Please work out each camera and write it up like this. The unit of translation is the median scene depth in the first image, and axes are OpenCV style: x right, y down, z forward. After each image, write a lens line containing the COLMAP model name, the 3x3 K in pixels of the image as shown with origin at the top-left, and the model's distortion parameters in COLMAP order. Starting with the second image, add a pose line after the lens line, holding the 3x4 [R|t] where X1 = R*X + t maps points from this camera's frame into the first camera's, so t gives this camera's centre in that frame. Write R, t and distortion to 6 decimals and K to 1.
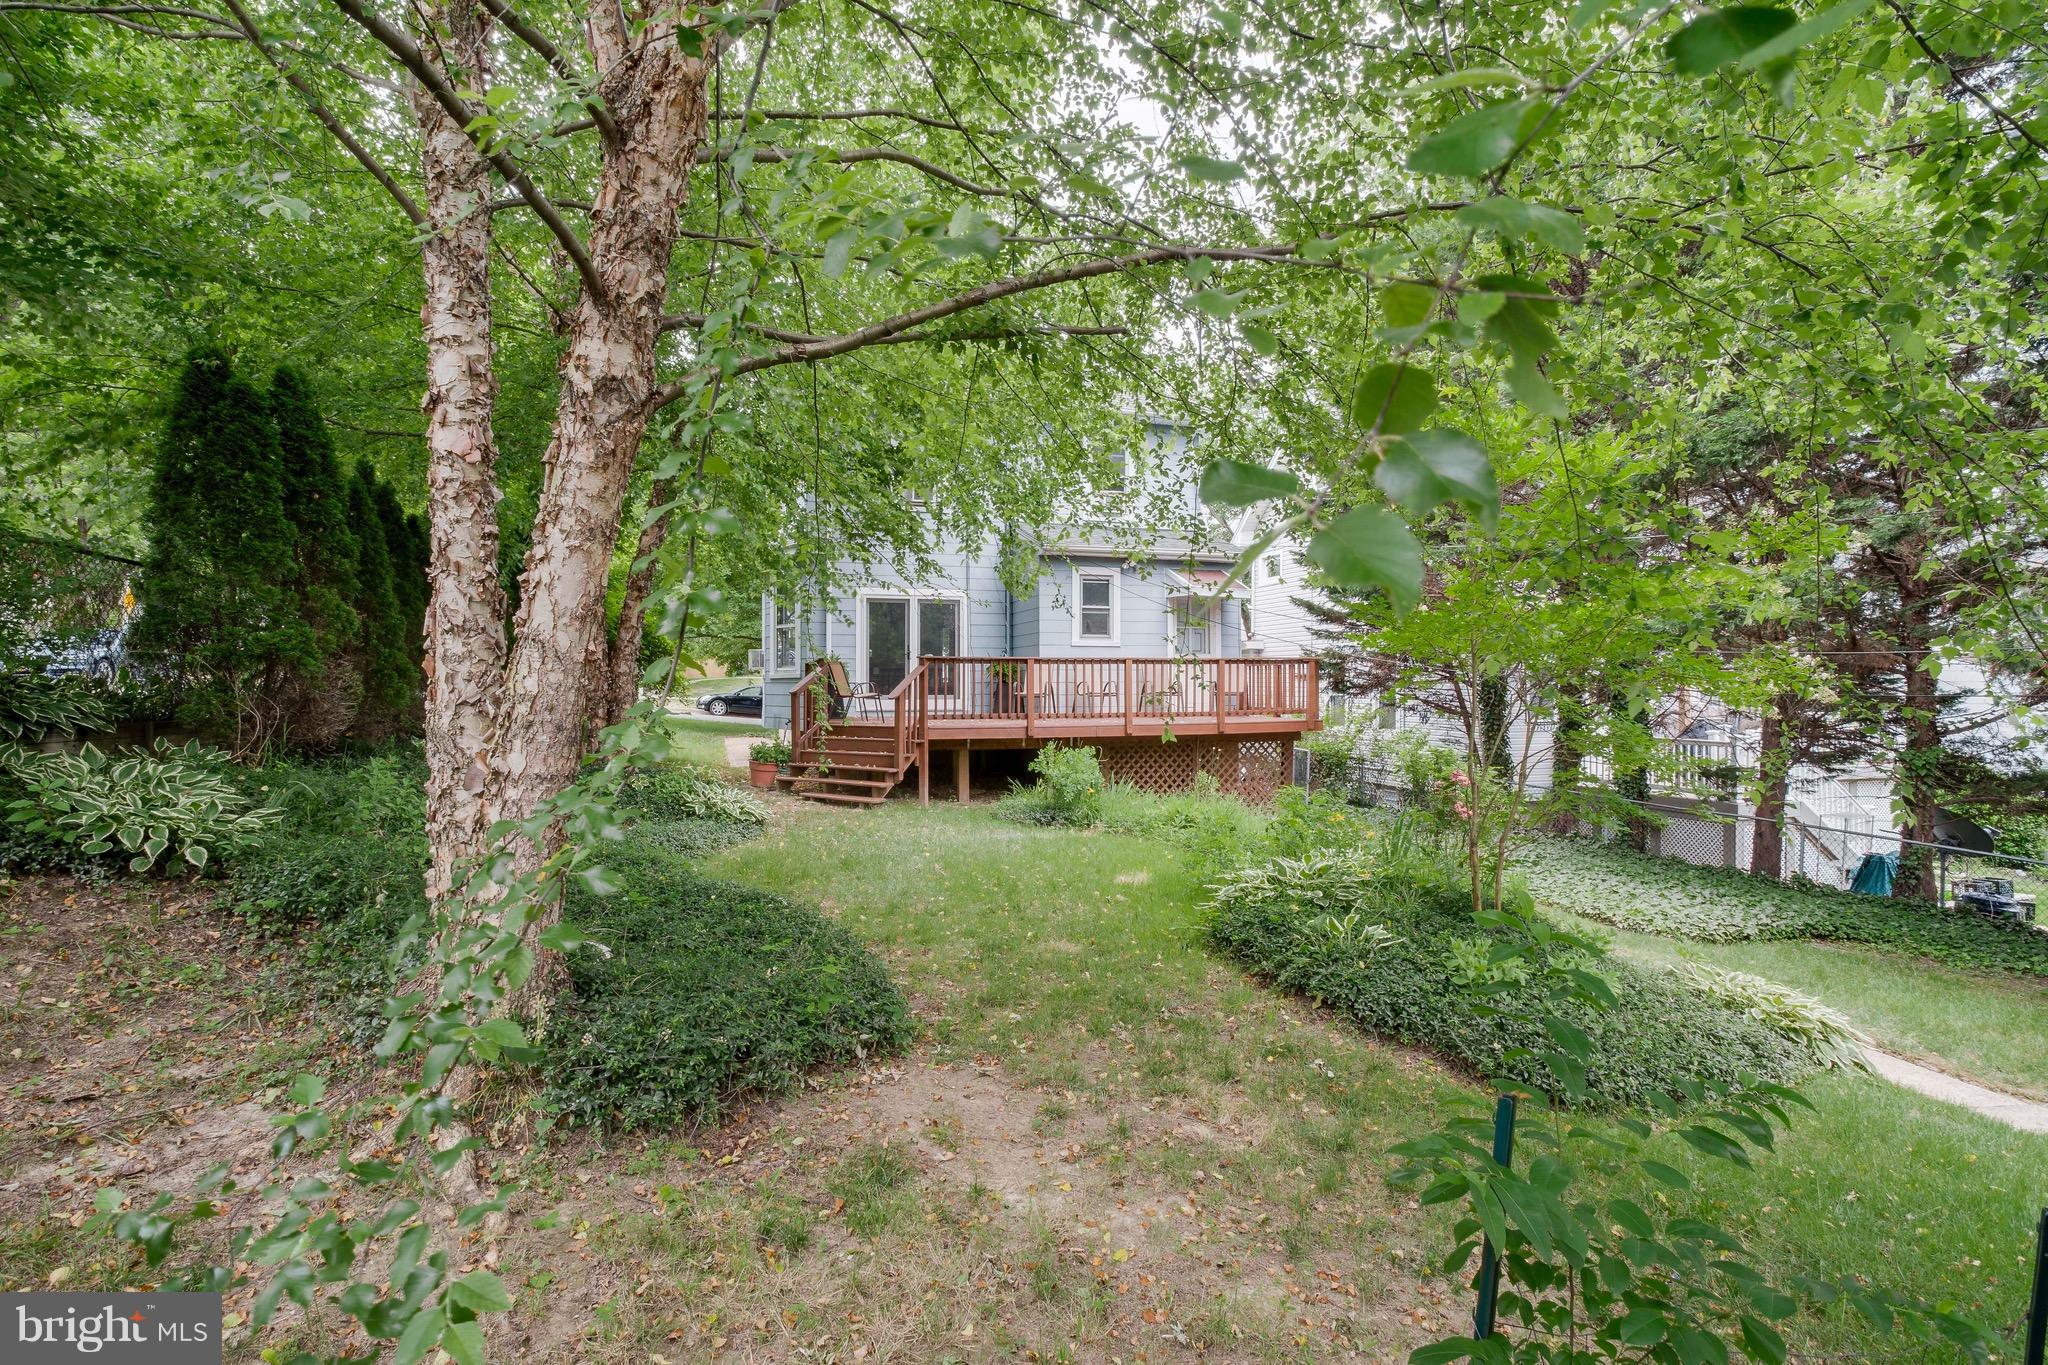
lens RADIAL K [[1004.4, 0, 1011.1], [0, 1004.4, 675.6], [0, 0, 1]] dist [-0.069188, 0.024982]
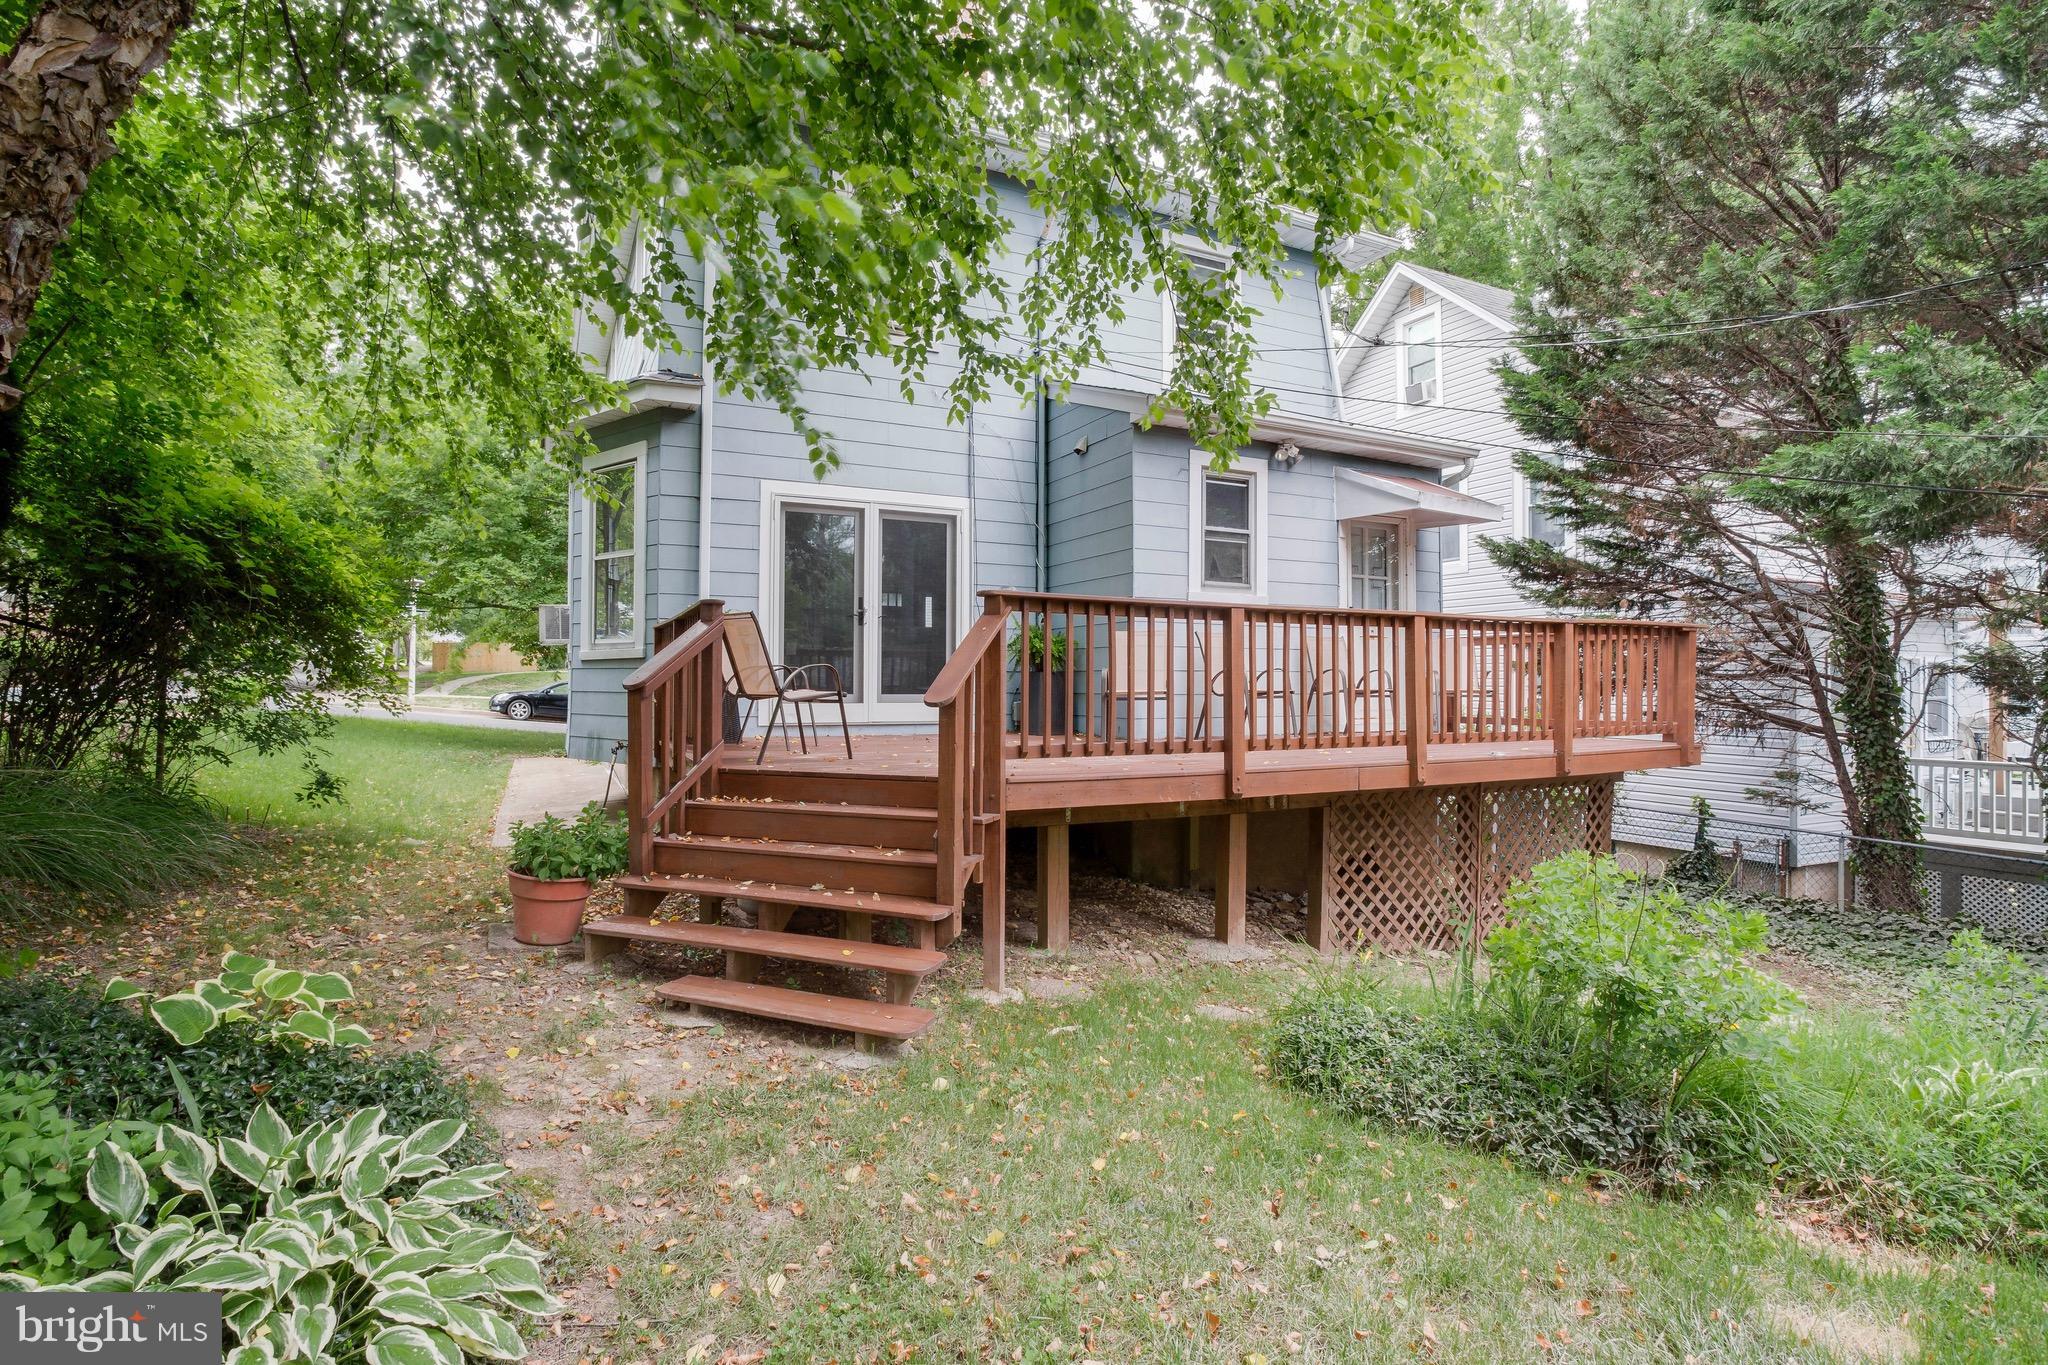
lens RADIAL K [[1004.4, 0, 1011.1], [0, 1004.4, 675.6], [0, 0, 1]] dist [-0.069188, 0.024982]
pose [[0.987106, 0.008507, 0.159844, -0.114537], [-0.008365, 0.999964, -0.001560, 0.010677], [-0.159852, 0.000202, 0.987141, 0.507919]]
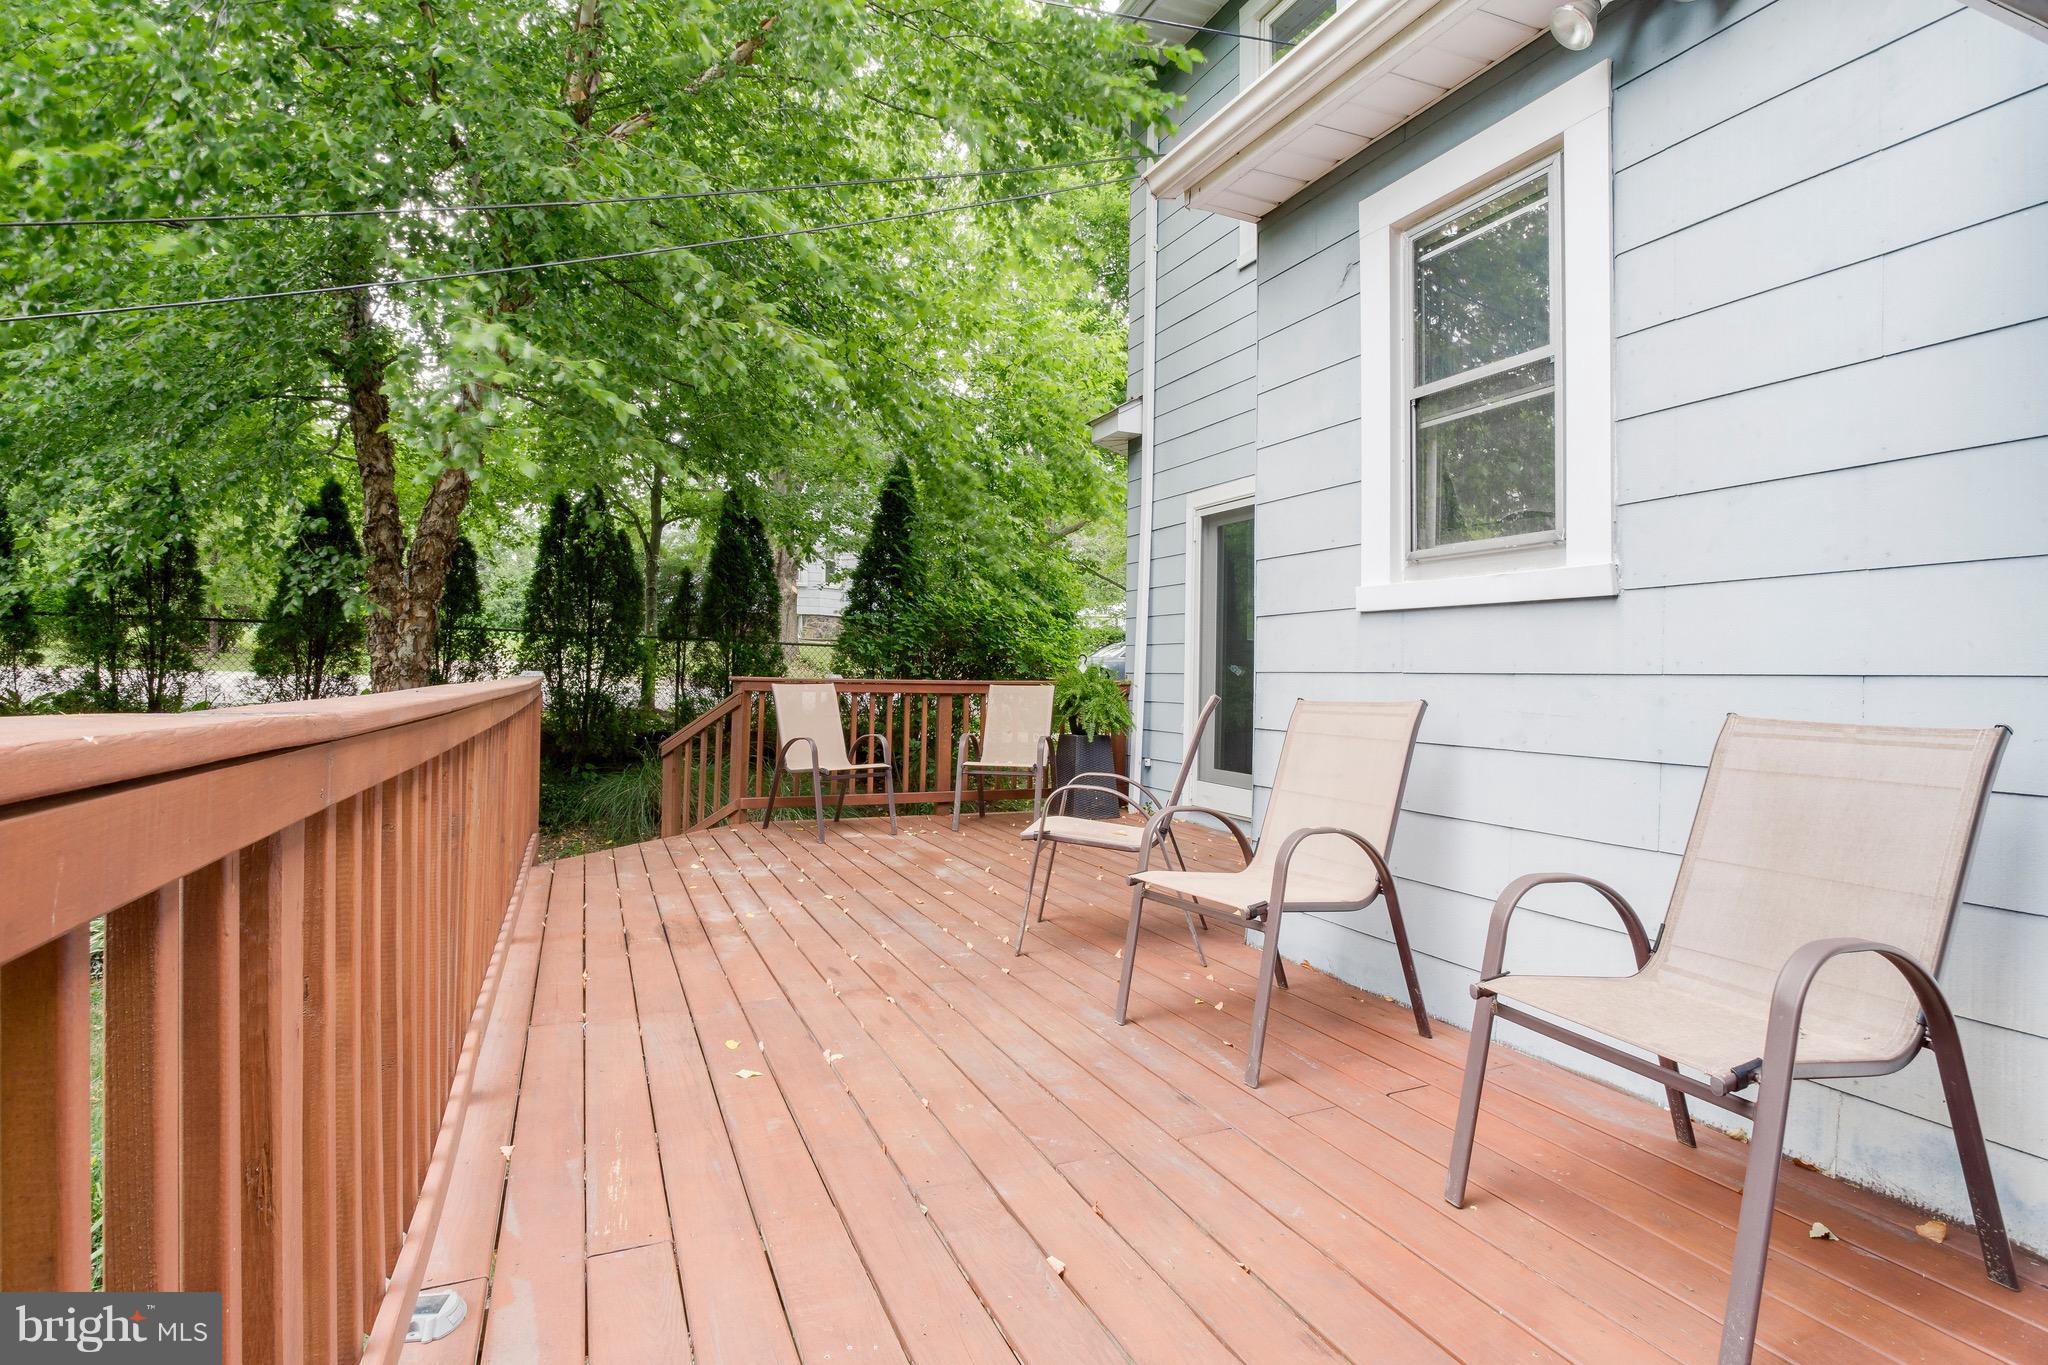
lens RADIAL K [[1004.4, 0, 1011.1], [0, 1004.4, 675.6], [0, 0, 1]] dist [-0.069188, 0.024982]
pose [[0.141724, 0.006961, -0.989882, 0.231335], [-0.008286, 0.999949, 0.005845, -0.017937], [0.989872, 0.007374, 0.141774, 0.908290]]
